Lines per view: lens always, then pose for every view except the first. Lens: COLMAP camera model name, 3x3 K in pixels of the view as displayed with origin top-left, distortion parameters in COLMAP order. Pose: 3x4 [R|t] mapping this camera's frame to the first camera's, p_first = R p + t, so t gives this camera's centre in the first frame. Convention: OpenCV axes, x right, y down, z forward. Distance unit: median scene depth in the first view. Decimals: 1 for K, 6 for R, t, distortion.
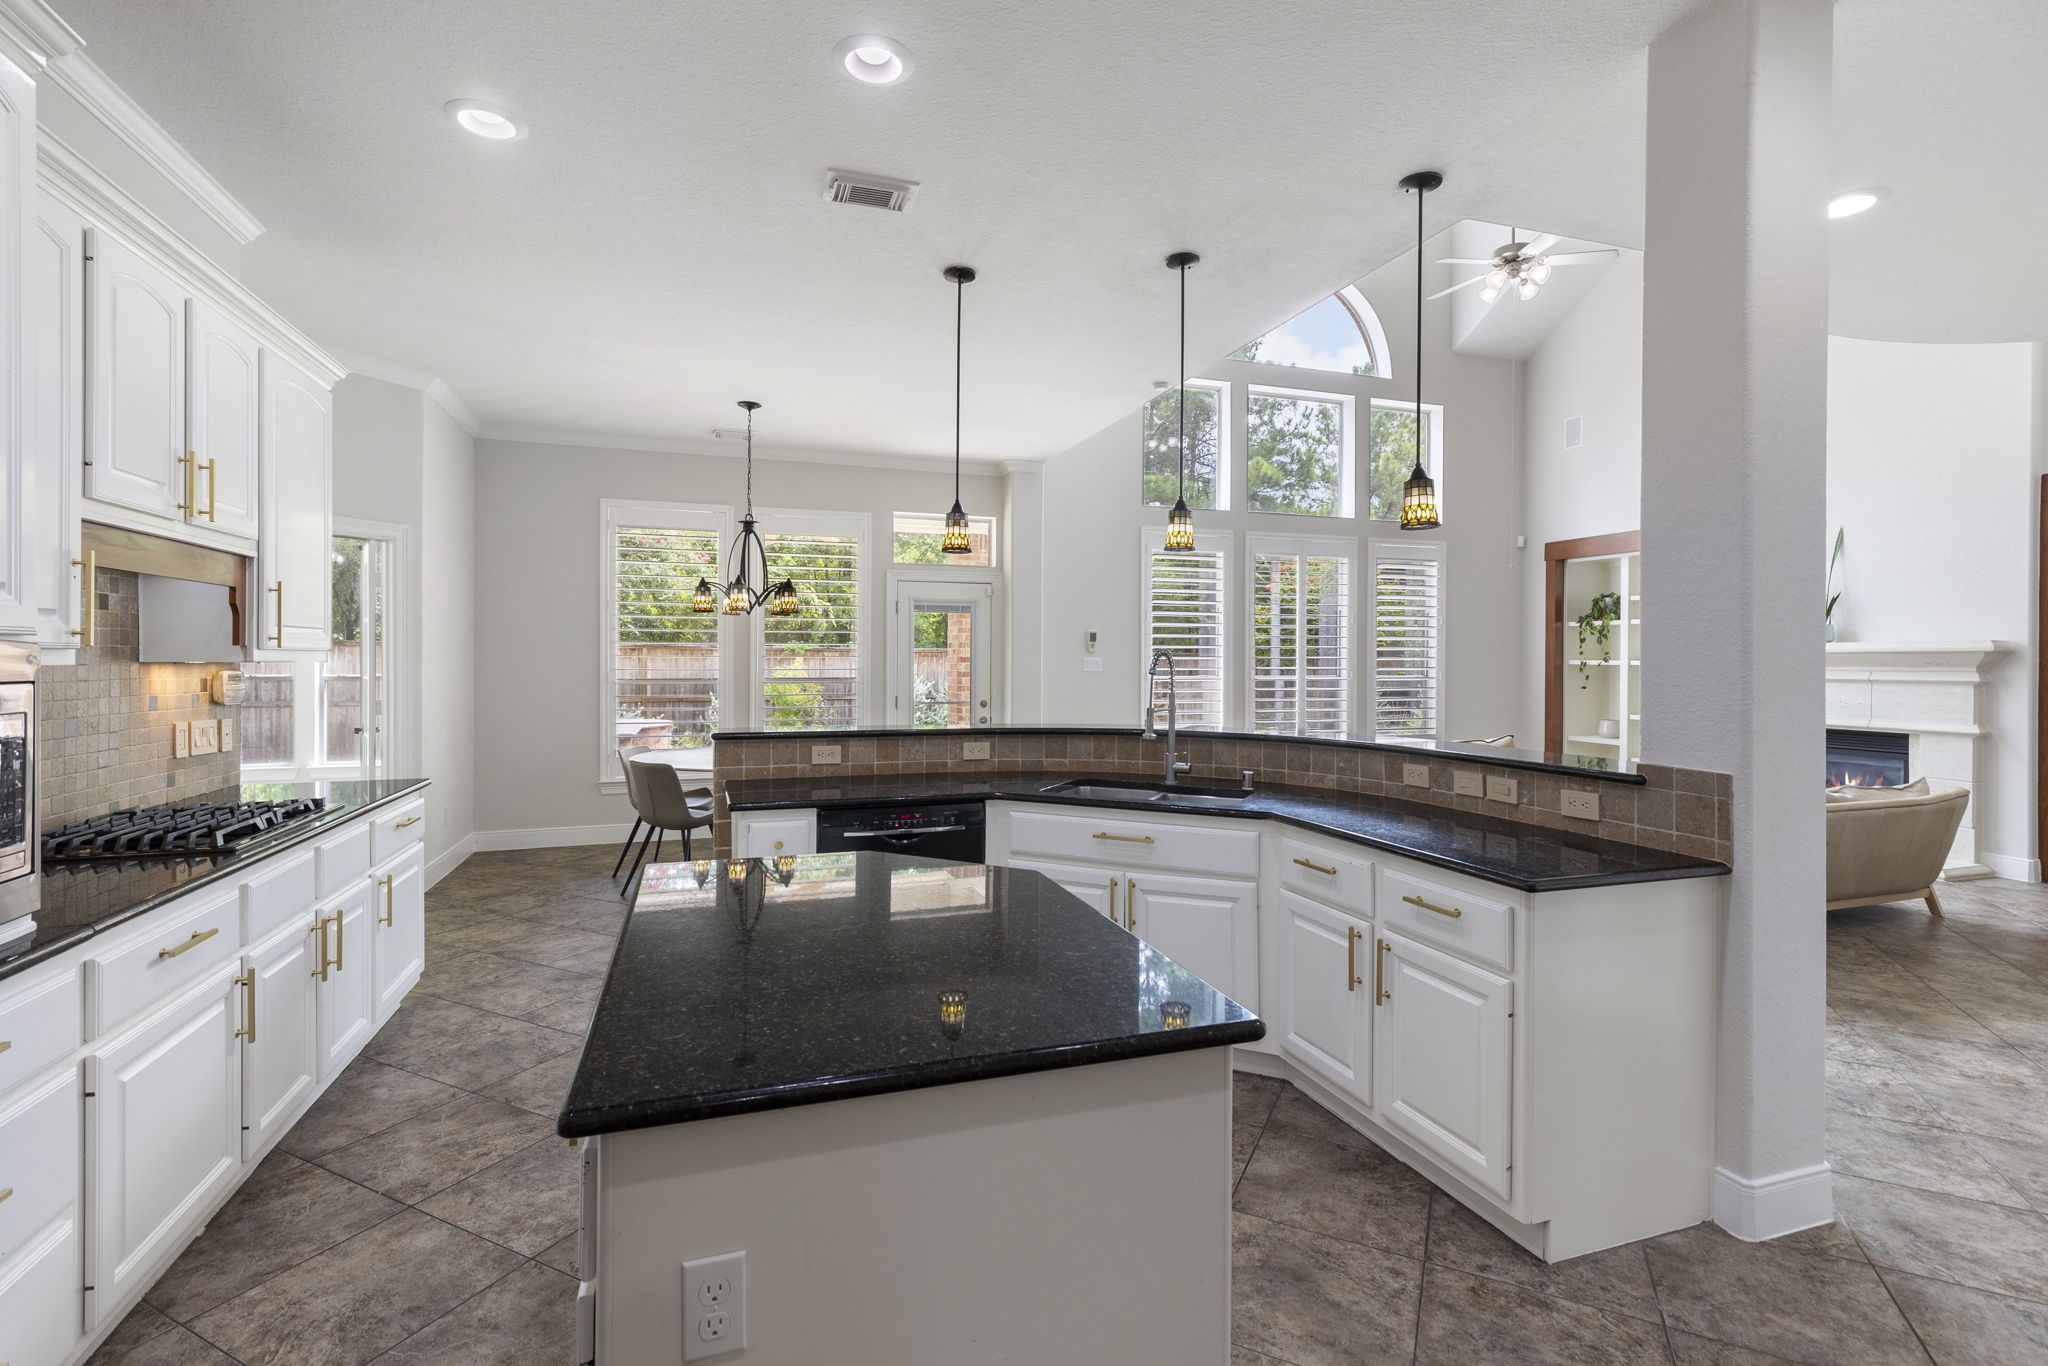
lens RADIAL K [[925.1, 0, 1012.1], [0, 925.1, 664.2], [0, 0, 1]] dist [0.013082, -0.002920]
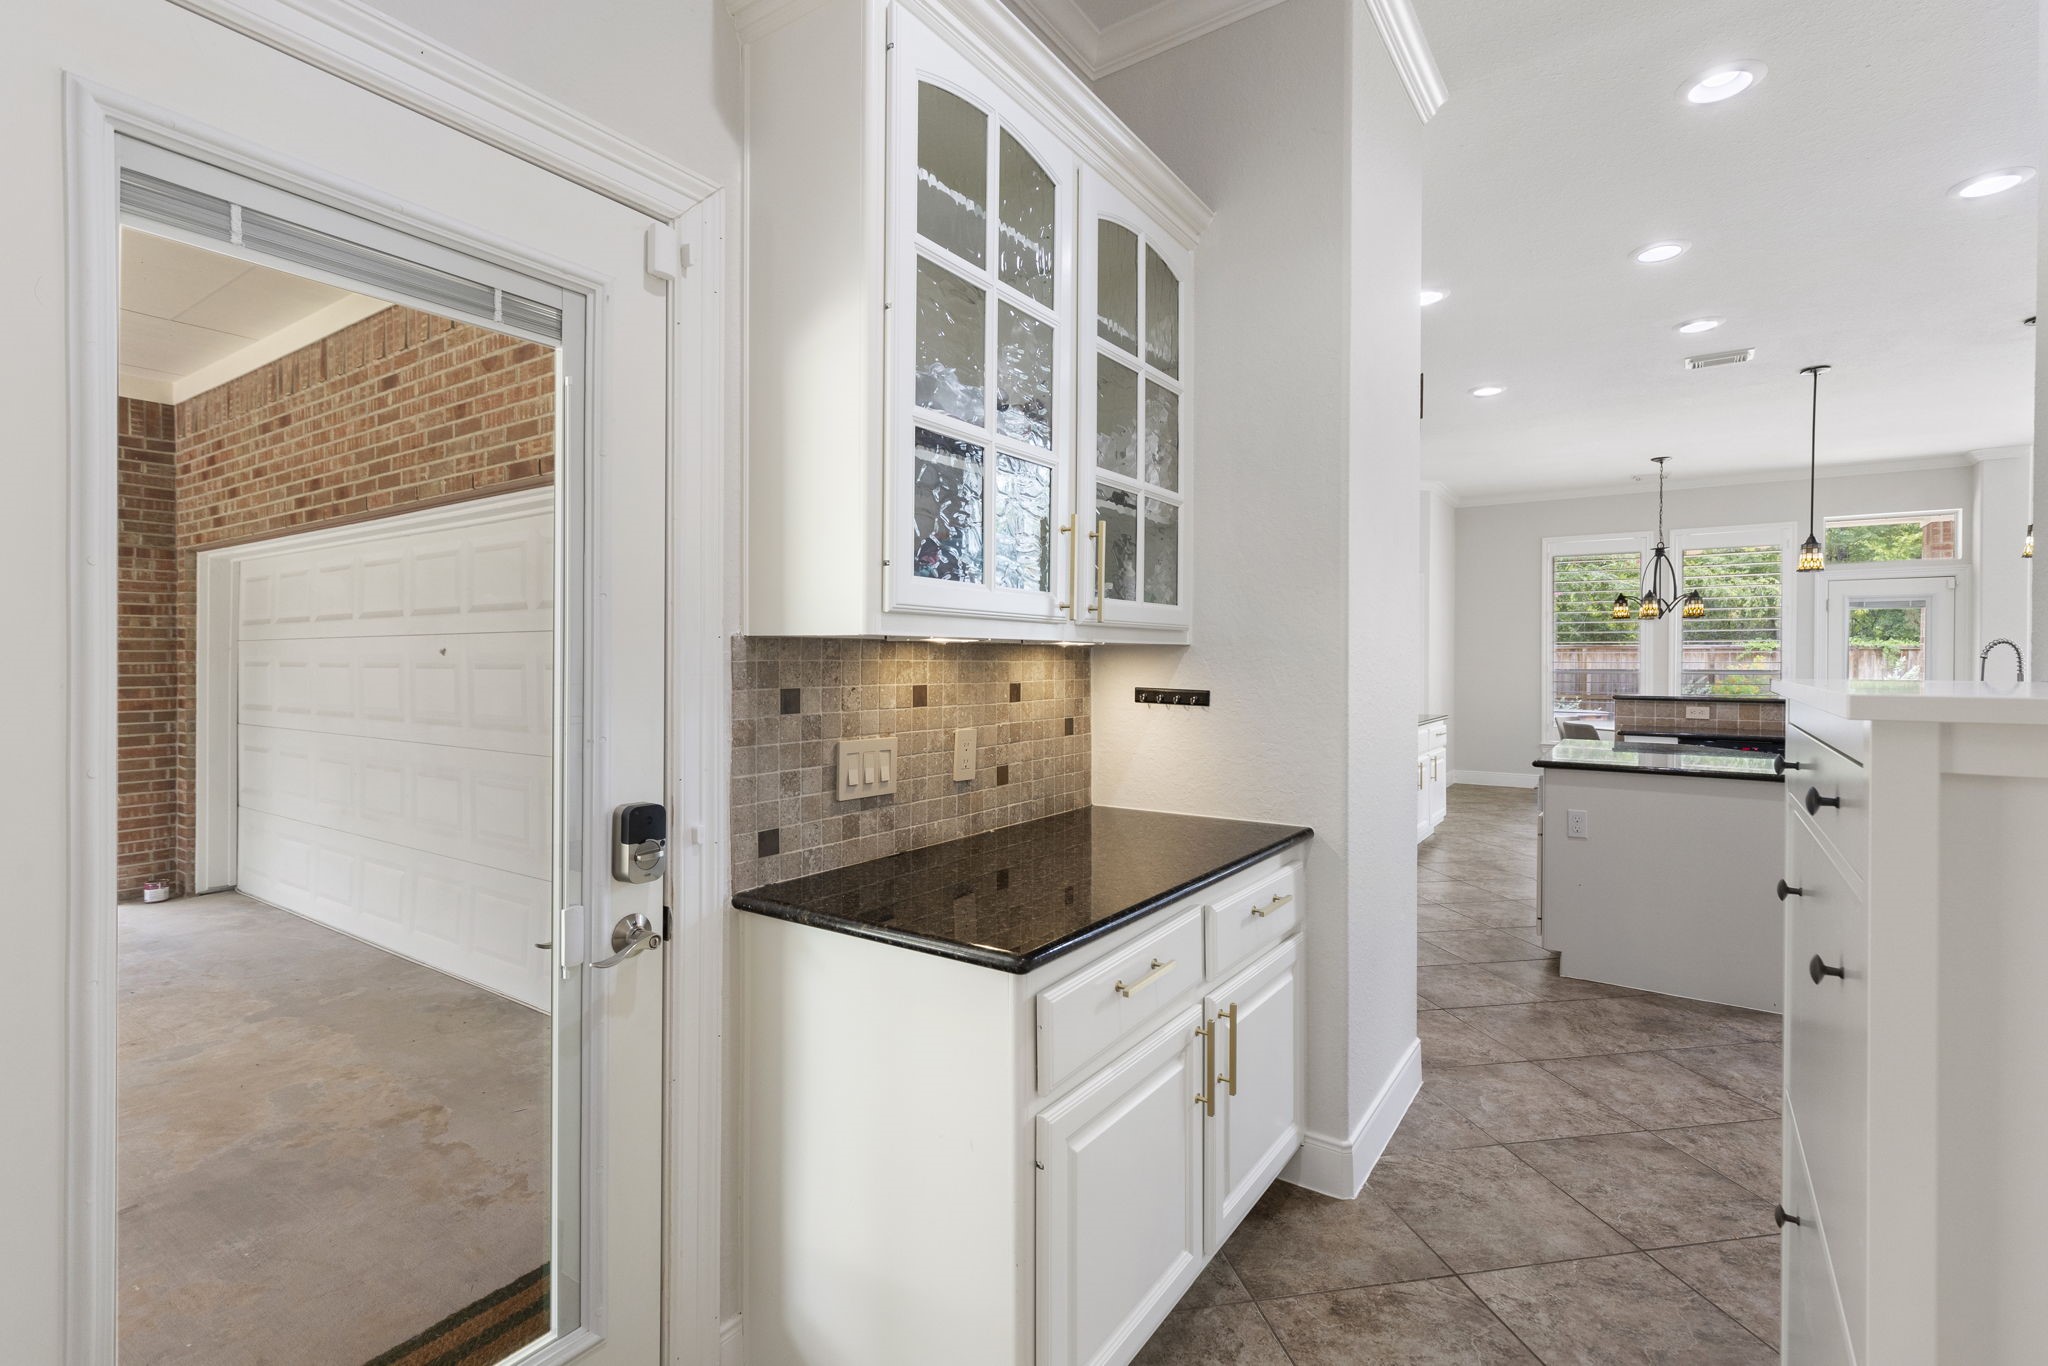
lens RADIAL K [[925.1, 0, 1031.7], [0, 925.1, 663.8], [0, 0, 1]] dist [0.013082, -0.002920]
pose [[0.605982, -0.000466, -0.795478, 0.228180], [-0.002825, 0.999992, -0.002738, 0.016311], [0.795473, 0.003906, 0.605976, -0.514992]]
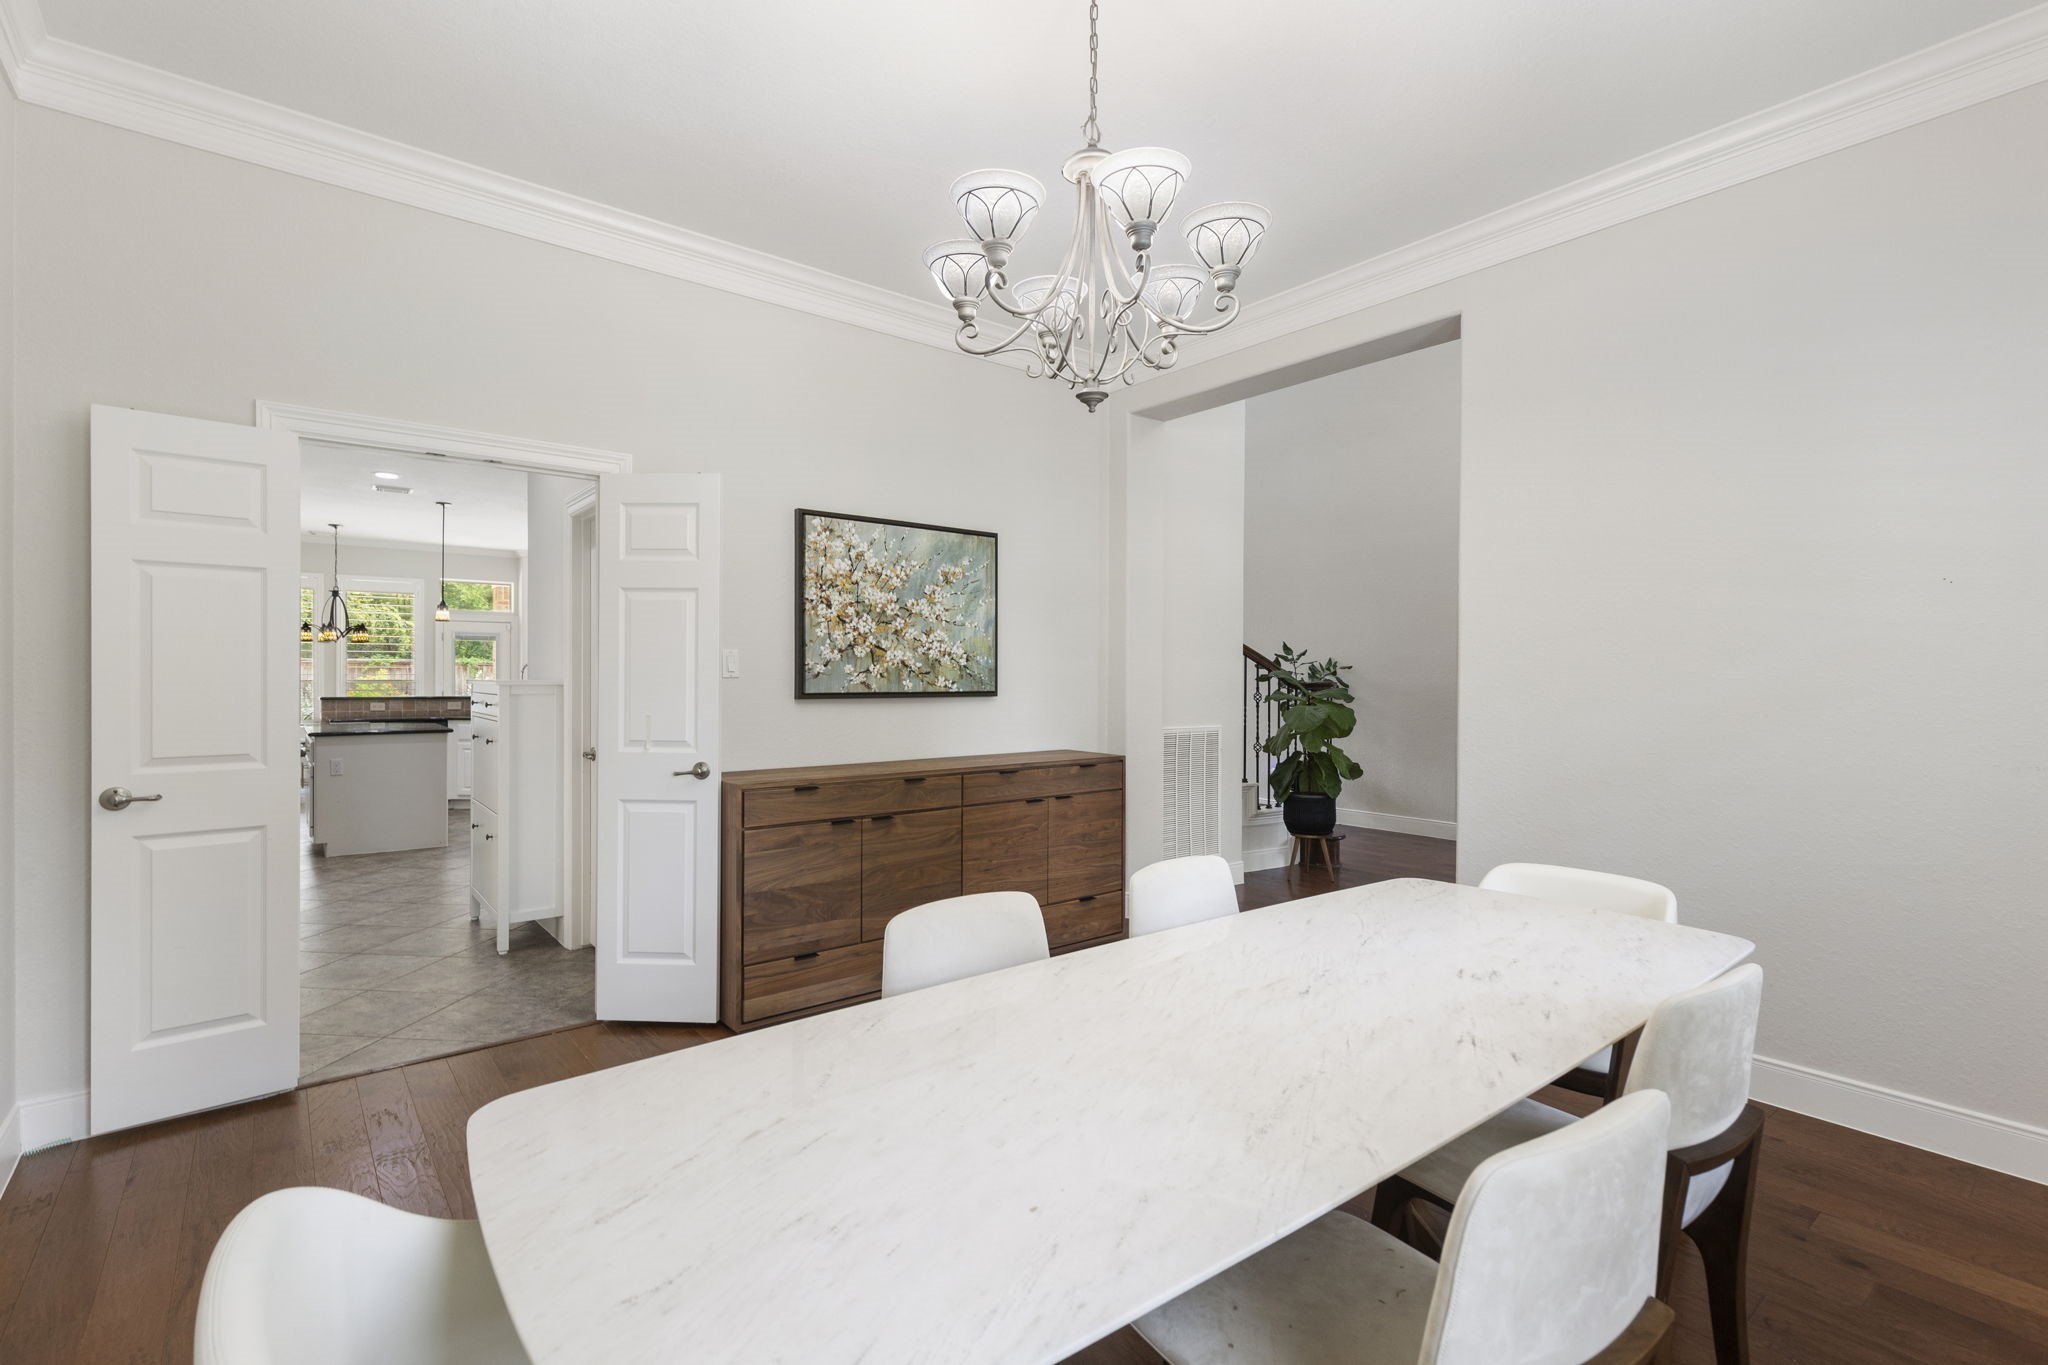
lens RADIAL K [[925.1, 0, 1016.2], [0, 925.1, 675.1], [0, 0, 1]] dist [0.013082, -0.002920]
pose [[0.936340, -0.003857, 0.351075, 0.318461], [0.004965, 0.999985, -0.002256, 0.020030], [-0.351061, 0.003856, 0.936345, -1.161315]]
